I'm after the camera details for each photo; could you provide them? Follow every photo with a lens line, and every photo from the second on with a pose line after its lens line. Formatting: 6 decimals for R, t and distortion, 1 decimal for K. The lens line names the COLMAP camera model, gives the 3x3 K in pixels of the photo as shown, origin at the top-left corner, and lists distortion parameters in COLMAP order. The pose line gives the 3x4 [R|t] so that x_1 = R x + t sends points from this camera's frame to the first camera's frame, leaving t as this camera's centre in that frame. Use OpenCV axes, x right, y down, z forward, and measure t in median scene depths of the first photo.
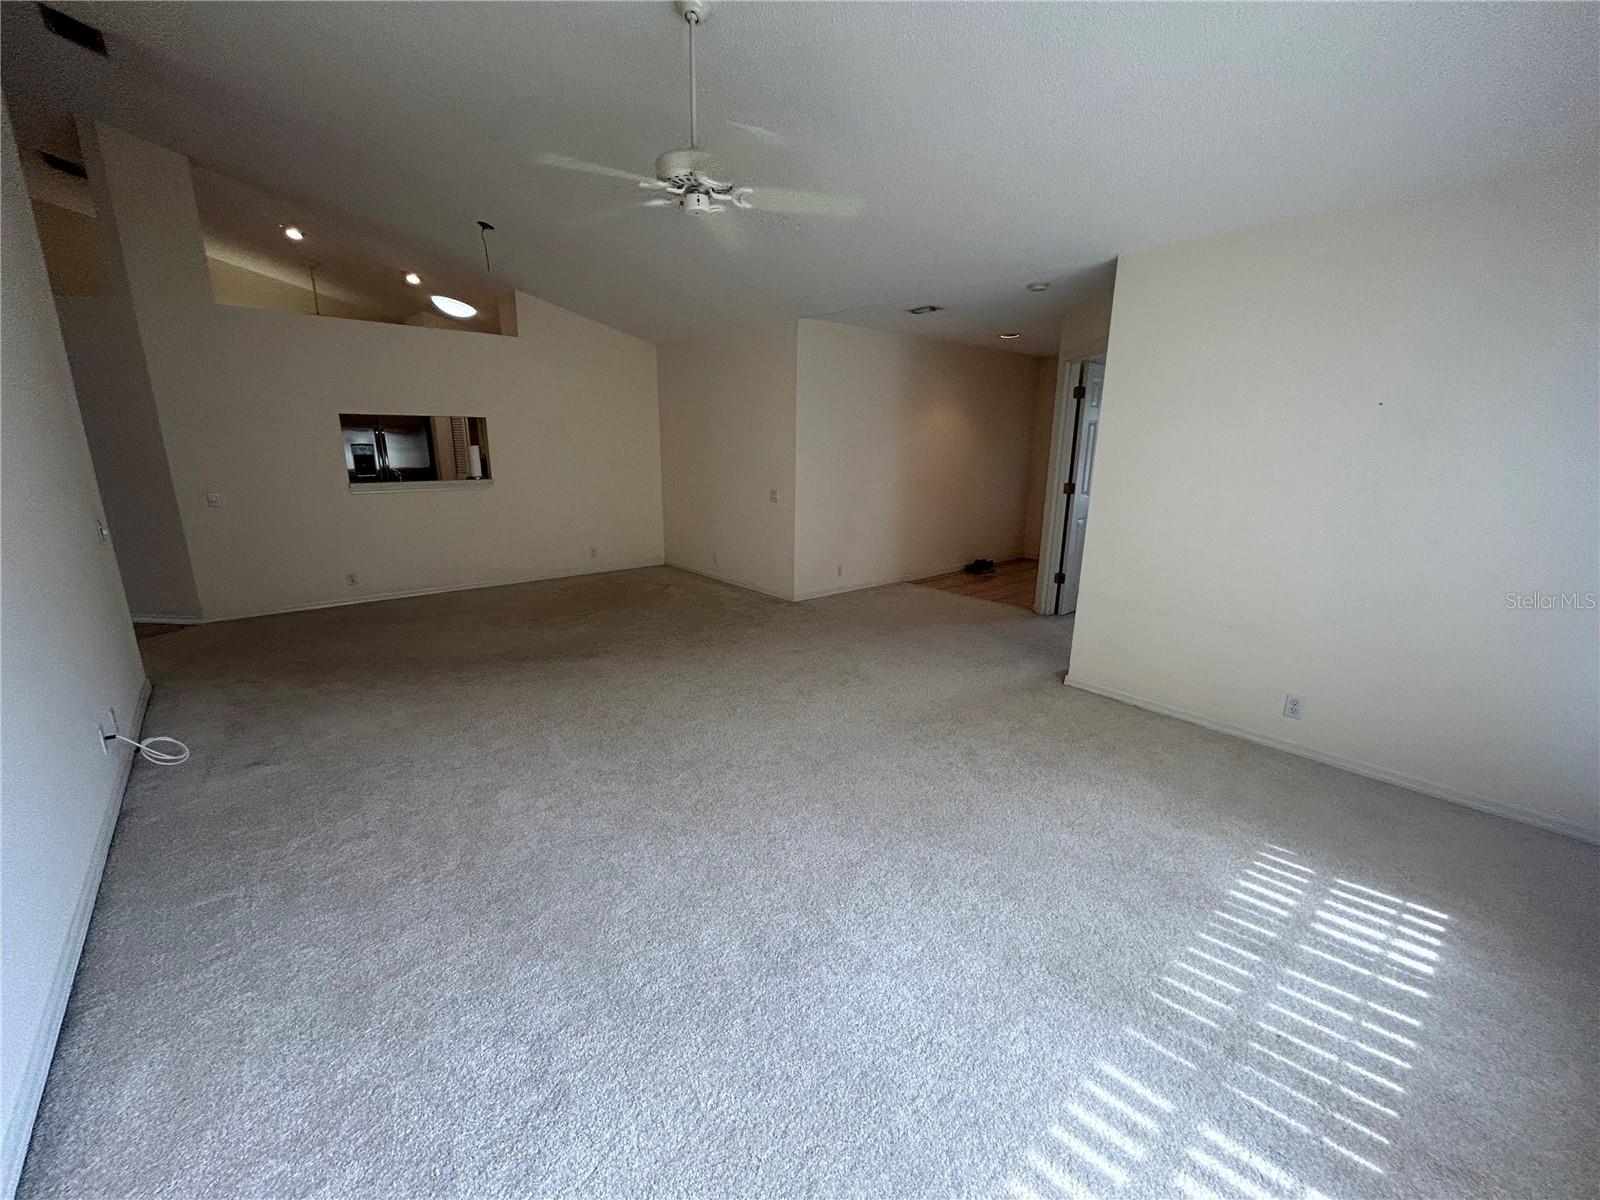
lens RADIAL K [[645.6, 0, 789.6], [0, 645.6, 598.8], [0, 0, 1]] dist [0.001534, -0.000267]
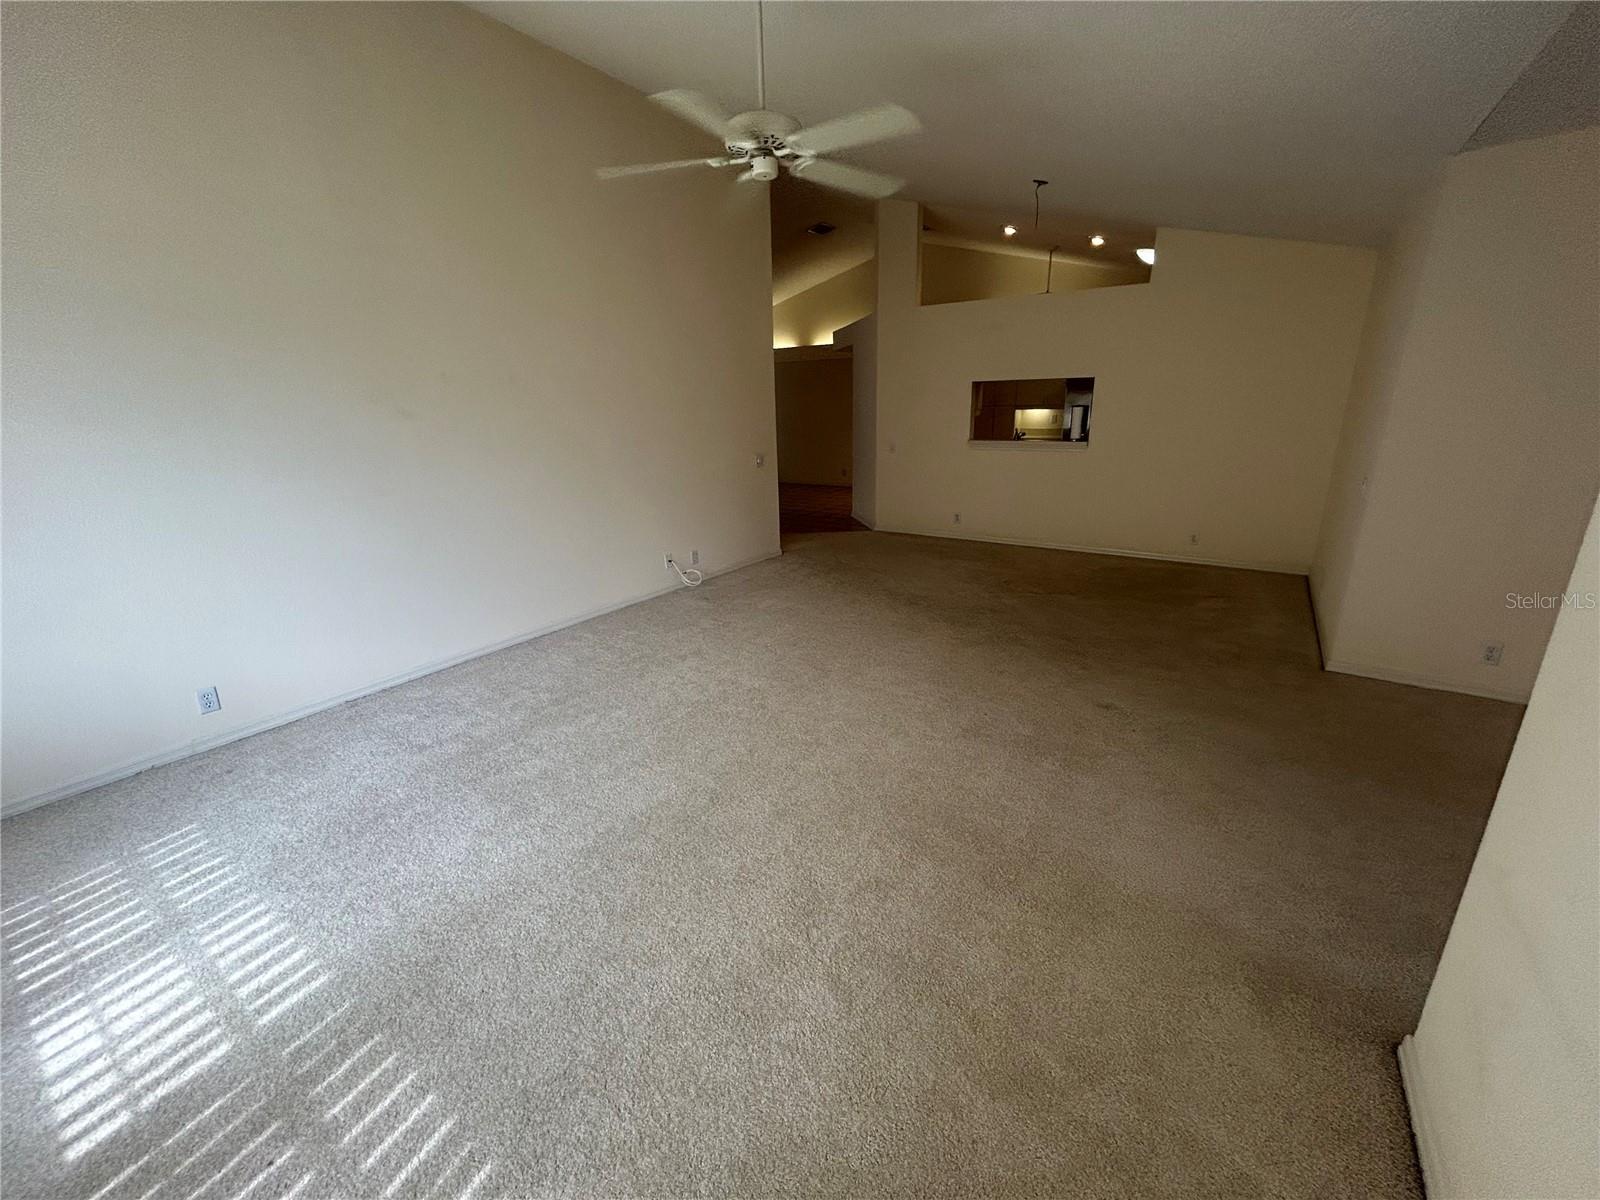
lens RADIAL K [[645.6, 0, 799.2], [0, 645.6, 593.4], [0, 0, 1]] dist [0.001534, -0.000267]
pose [[0.260105, 0.254909, -0.931325, 0.835221], [-0.208127, 0.956652, 0.203715, -0.161655], [0.942883, 0.140847, 0.301884, 0.717070]]
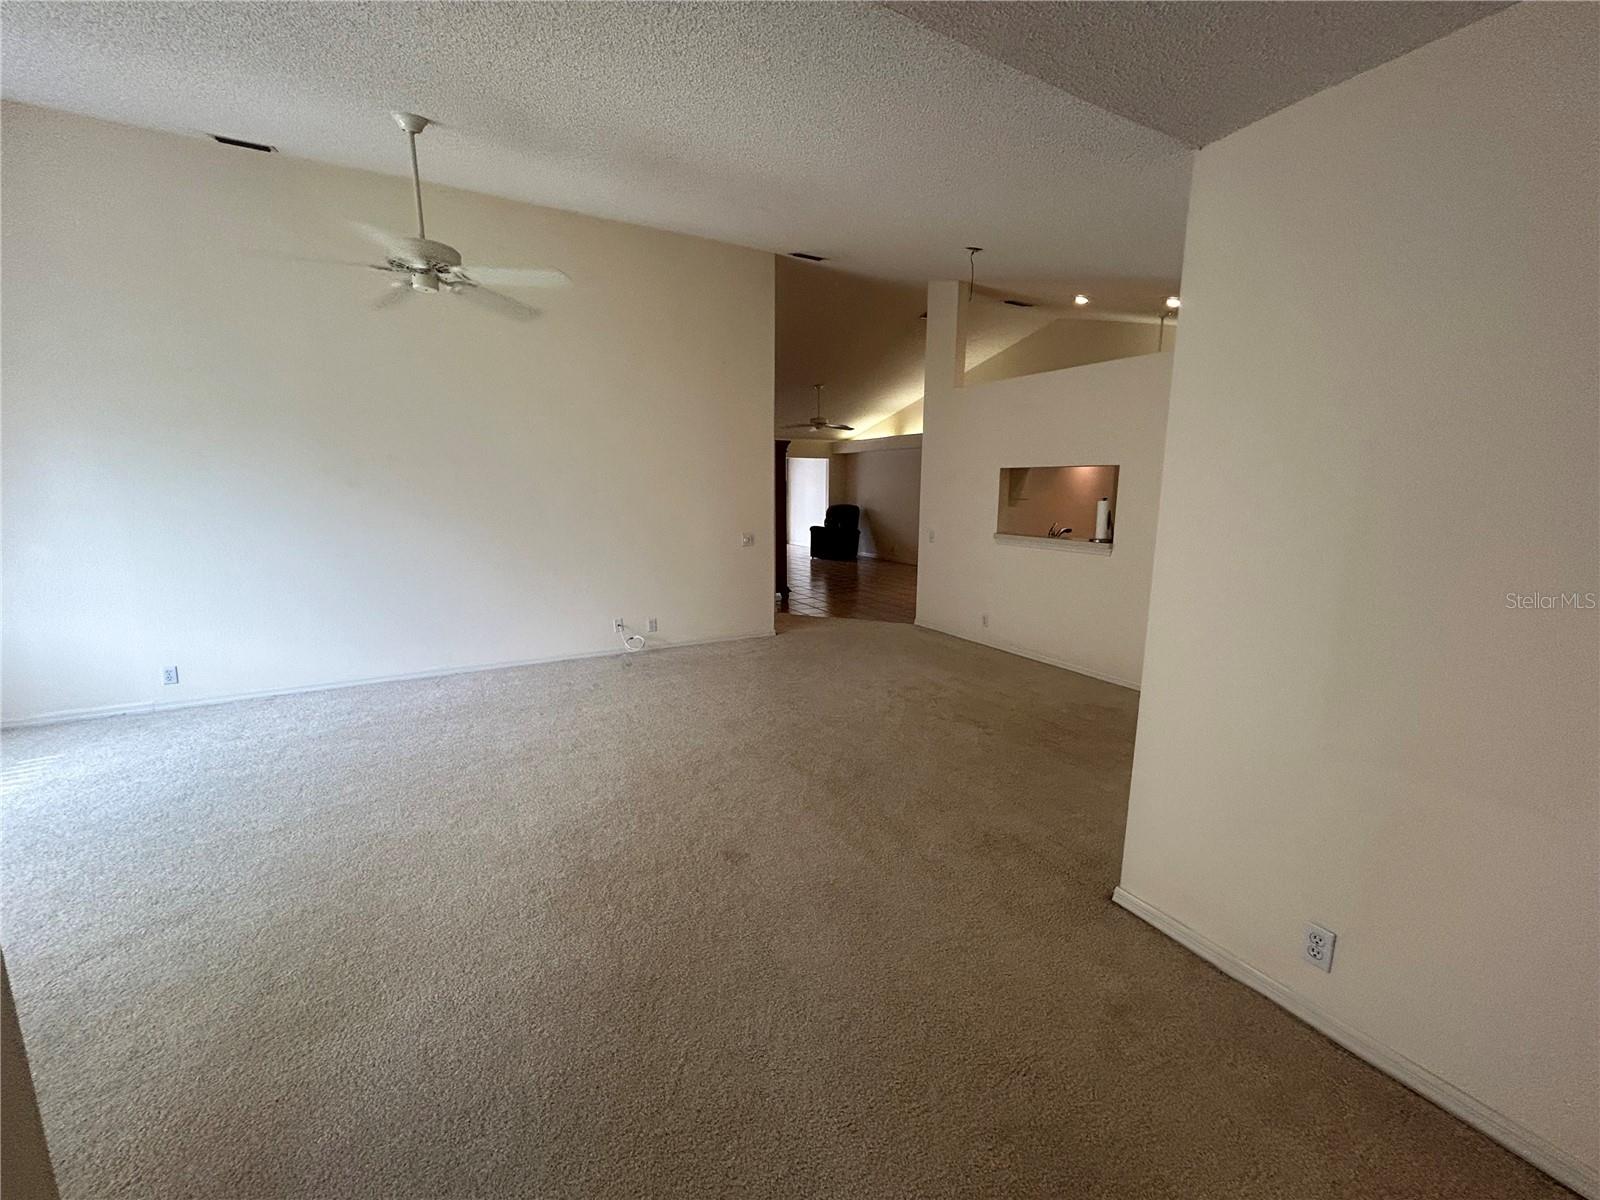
lens RADIAL K [[645.6, 0, 798.5], [0, 645.6, 599.2], [0, 0, 1]] dist [0.001534, -0.000267]
pose [[-0.191744, 0.155523, -0.969044, 0.795049], [-0.246418, 0.948108, 0.200921, -0.400647], [0.950007, 0.277315, -0.143471, 1.673993]]
